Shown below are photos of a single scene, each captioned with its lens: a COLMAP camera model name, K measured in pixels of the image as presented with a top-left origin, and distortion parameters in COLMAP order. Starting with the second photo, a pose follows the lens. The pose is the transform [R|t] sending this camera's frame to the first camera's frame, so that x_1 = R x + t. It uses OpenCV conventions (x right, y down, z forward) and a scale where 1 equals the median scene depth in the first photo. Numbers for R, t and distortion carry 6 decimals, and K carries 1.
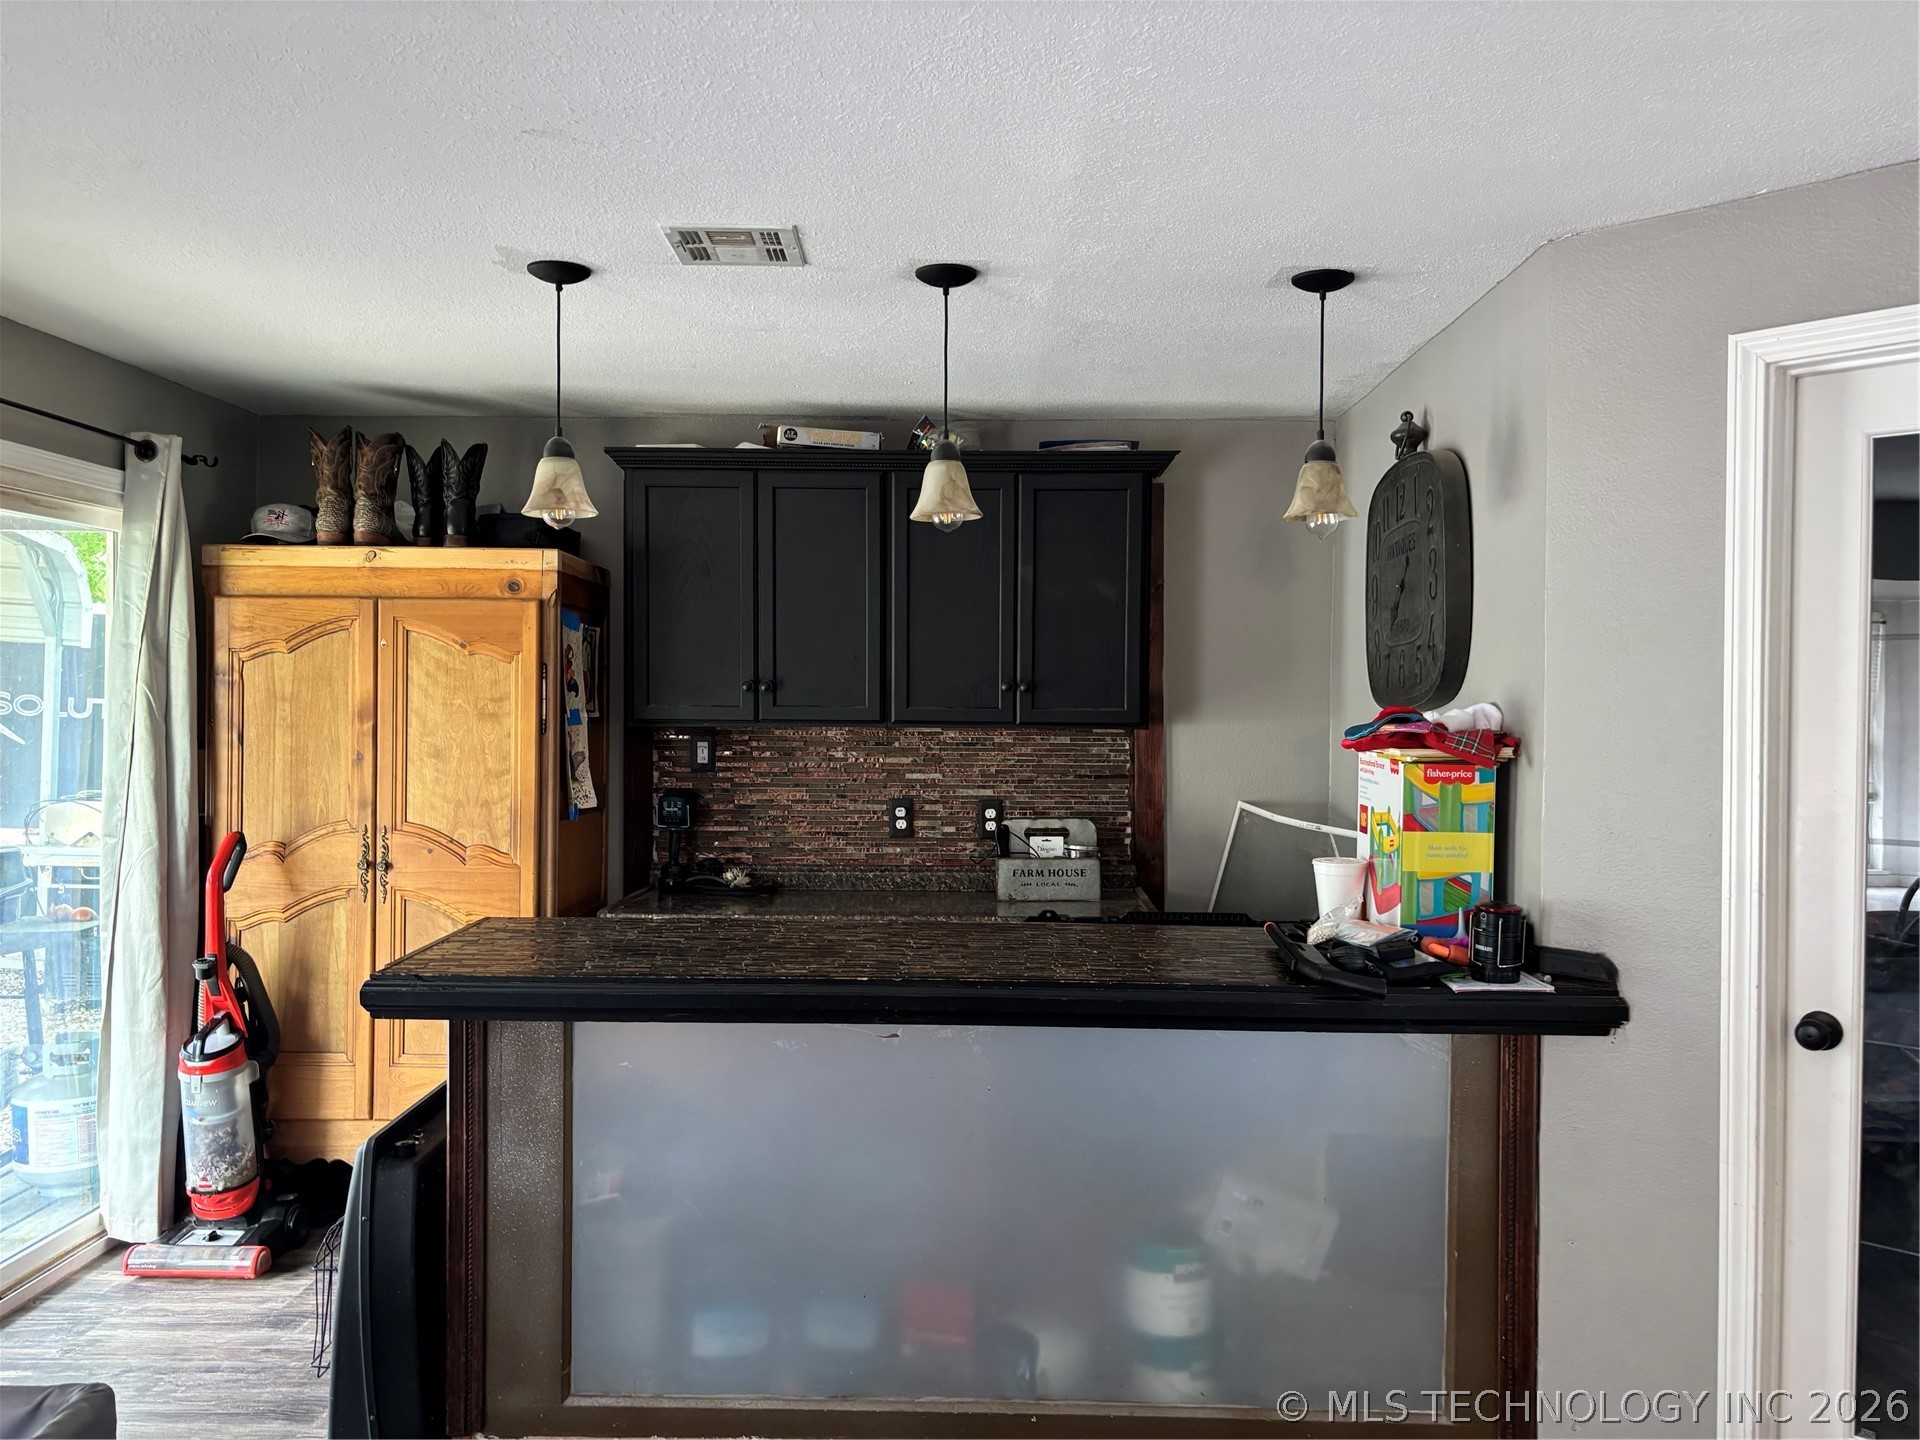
lens RADIAL K [[1406.3, 0, 960.0], [0, 1406.3, 720.0], [0, 0, 1]] dist [0.007921, 0.000204]
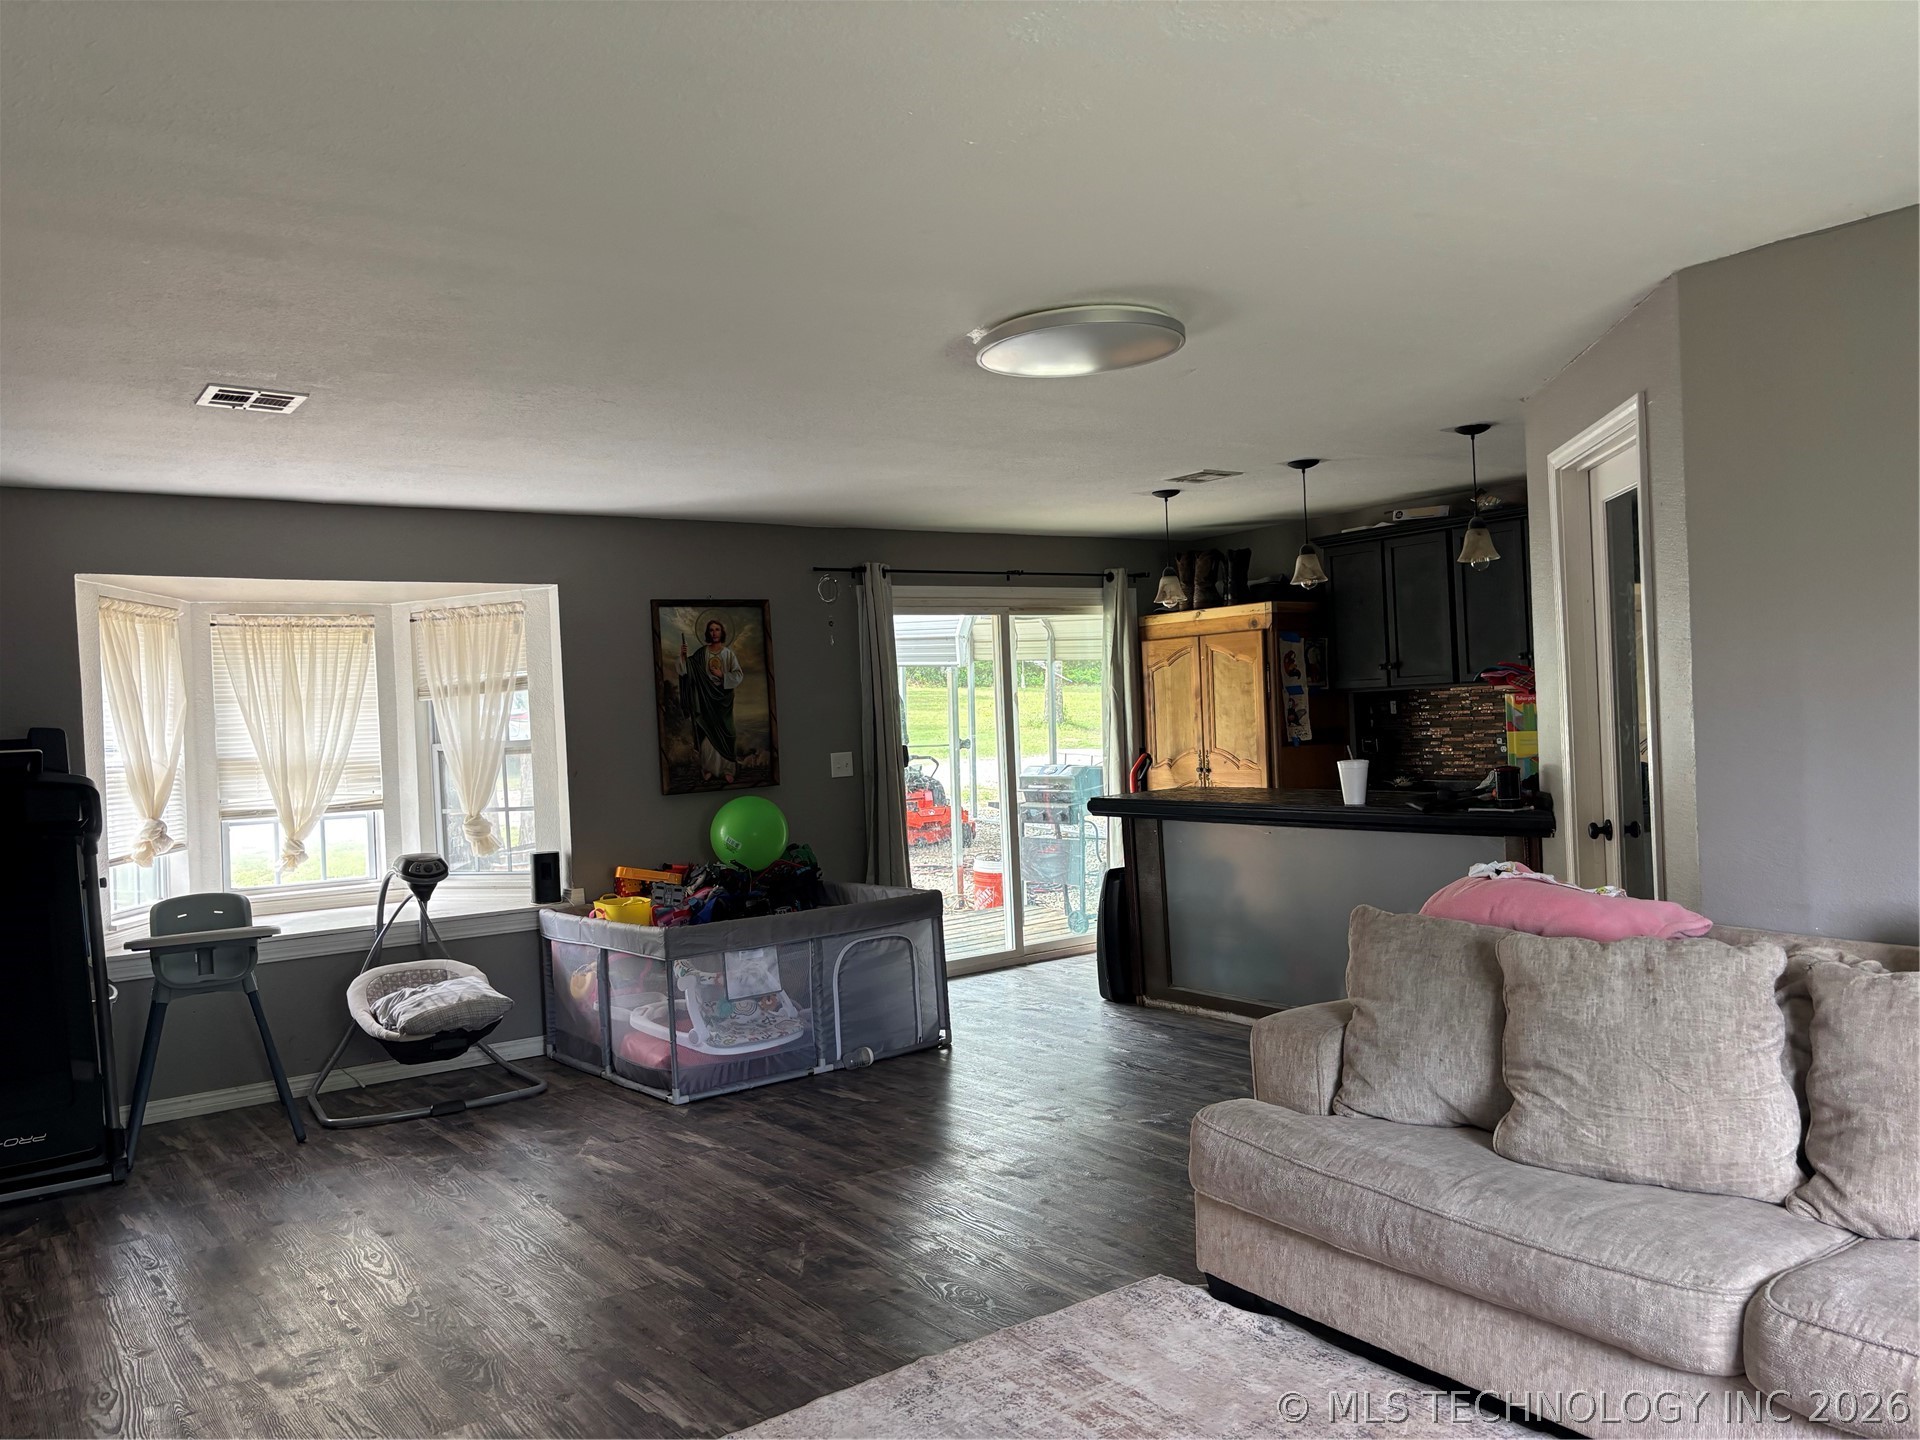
lens RADIAL K [[1461.7, 0, 960.0], [0, 1461.7, 720.0], [0, 0, 1]] dist [0.024297, 0.000939]
pose [[0.589850, -0.034428, -0.806779, 1.043965], [0.042601, 0.999026, -0.011485, 0.041464], [0.806388, -0.027595, 0.590742, -0.492730]]
